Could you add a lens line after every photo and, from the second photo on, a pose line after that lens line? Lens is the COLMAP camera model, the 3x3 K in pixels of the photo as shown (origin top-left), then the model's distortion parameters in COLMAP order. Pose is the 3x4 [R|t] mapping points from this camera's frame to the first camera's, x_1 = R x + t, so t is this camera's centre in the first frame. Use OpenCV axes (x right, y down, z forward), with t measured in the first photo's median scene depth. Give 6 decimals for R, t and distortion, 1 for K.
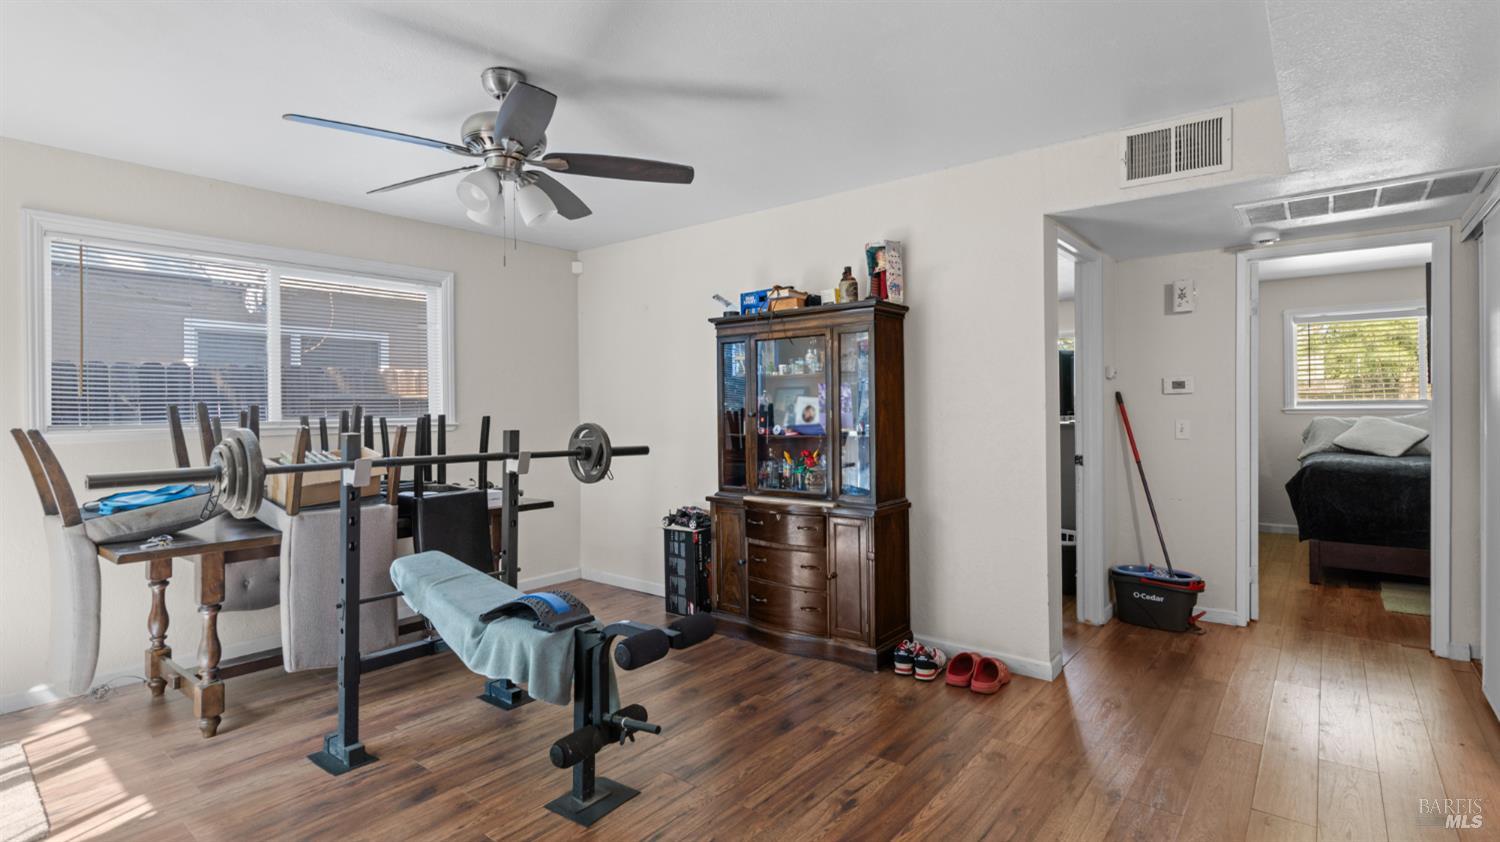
lens RADIAL K [[717.5, 0, 743.3], [0, 717.5, 407.8], [0, 0, 1]] dist [-0.010827, 0.002431]
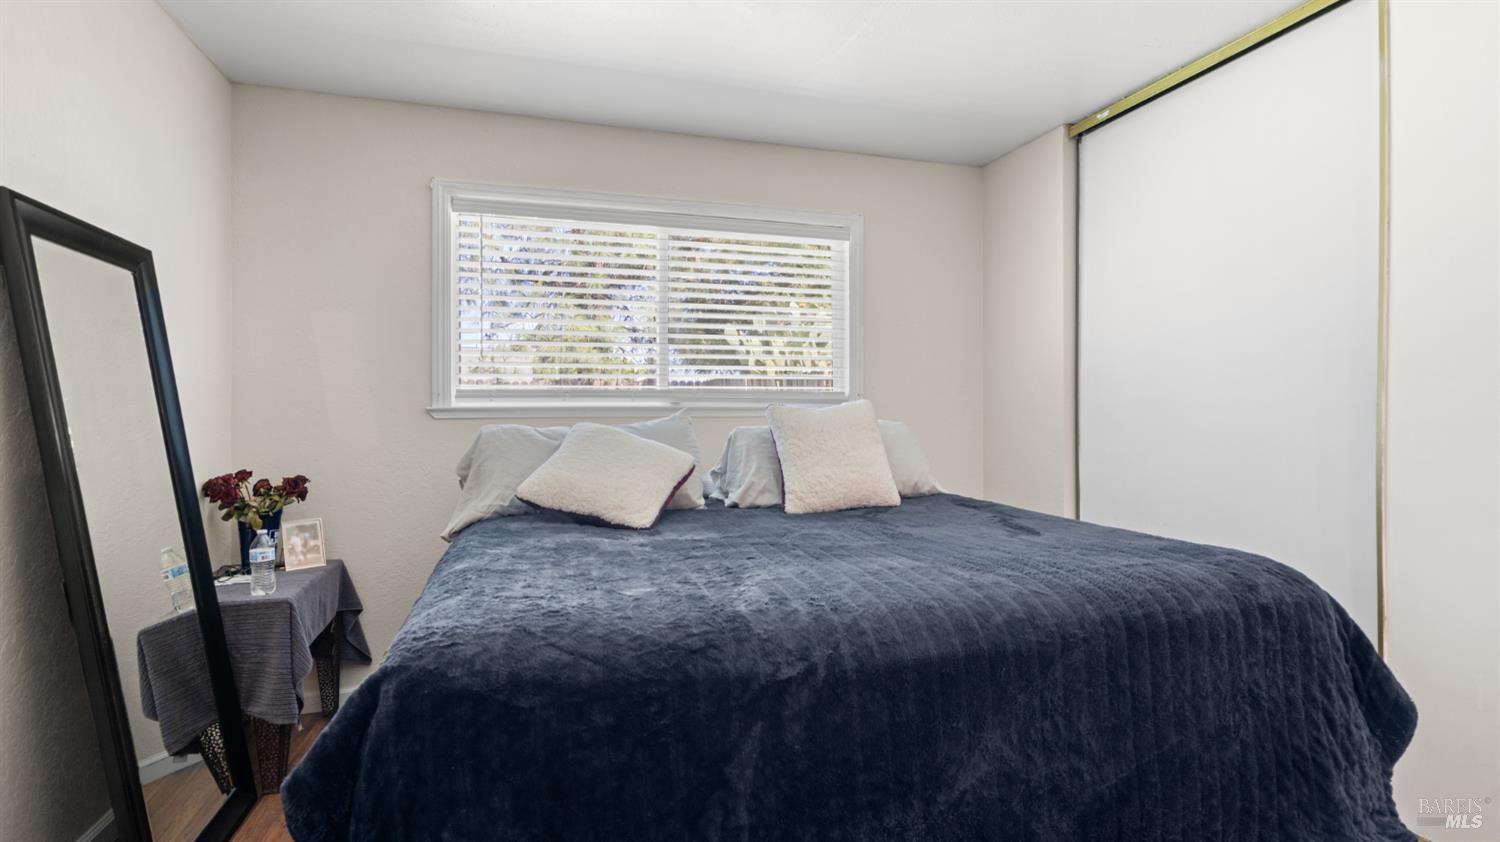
lens RADIAL K [[717.5, 0, 750.9], [0, 717.5, 418.8], [0, 0, 1]] dist [-0.010827, 0.002431]
pose [[0.561464, 0.000840, 0.827501, 0.728055], [-0.003988, 0.999991, 0.001691, 0.010057], [-0.827491, -0.004249, 0.561462, 0.856324]]
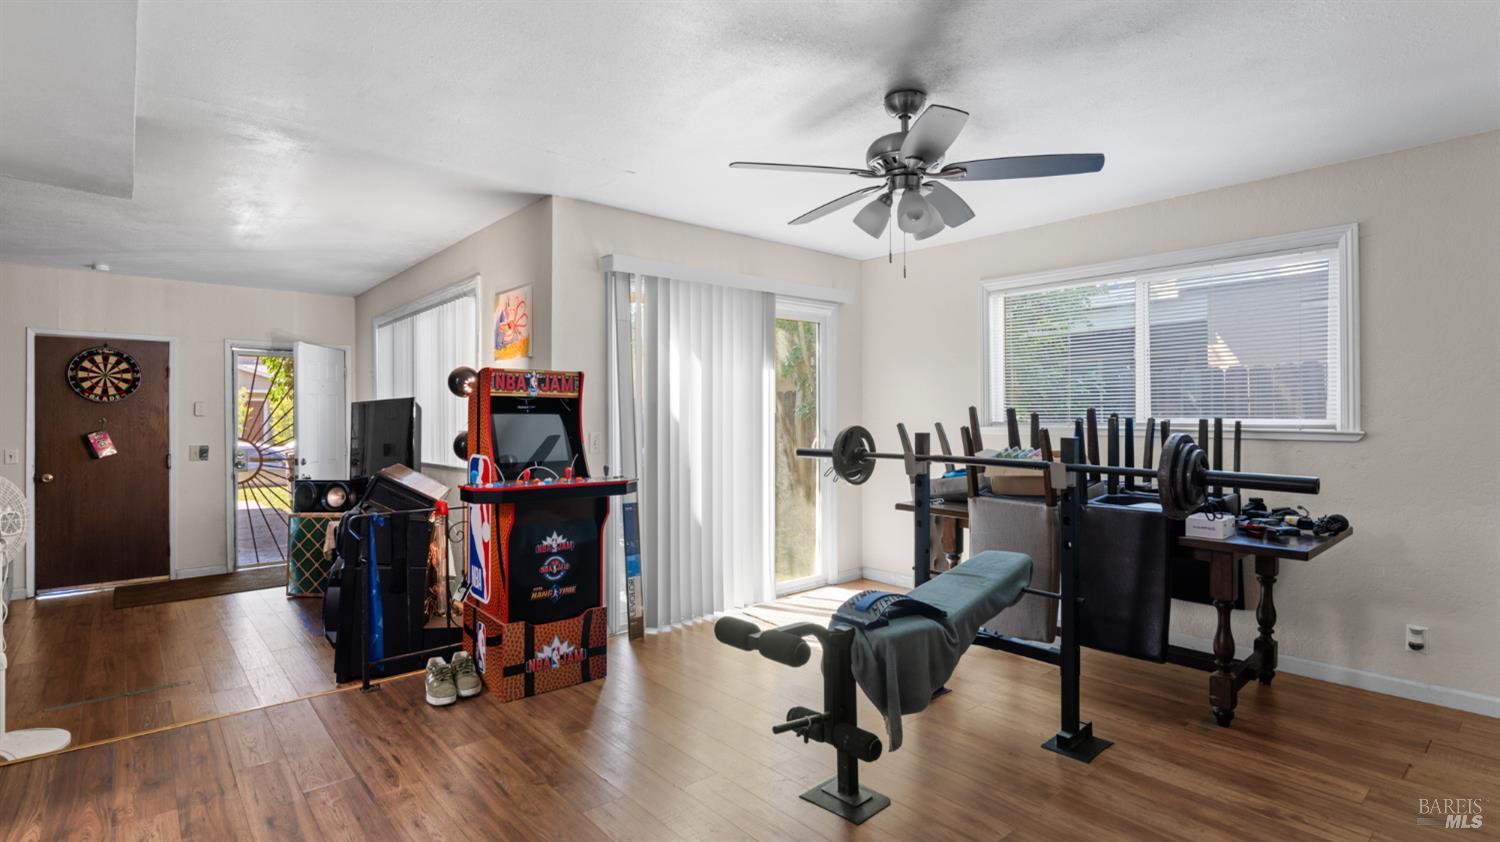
lens RADIAL K [[717.5, 0, 748.4], [0, 717.5, 415.8], [0, 0, 1]] dist [-0.010827, 0.002431]
pose [[-0.173564, 0.011123, -0.984760, 0.422195], [0.003721, 0.999936, 0.010639, -0.004615], [0.984816, -0.001818, -0.173594, 0.540899]]
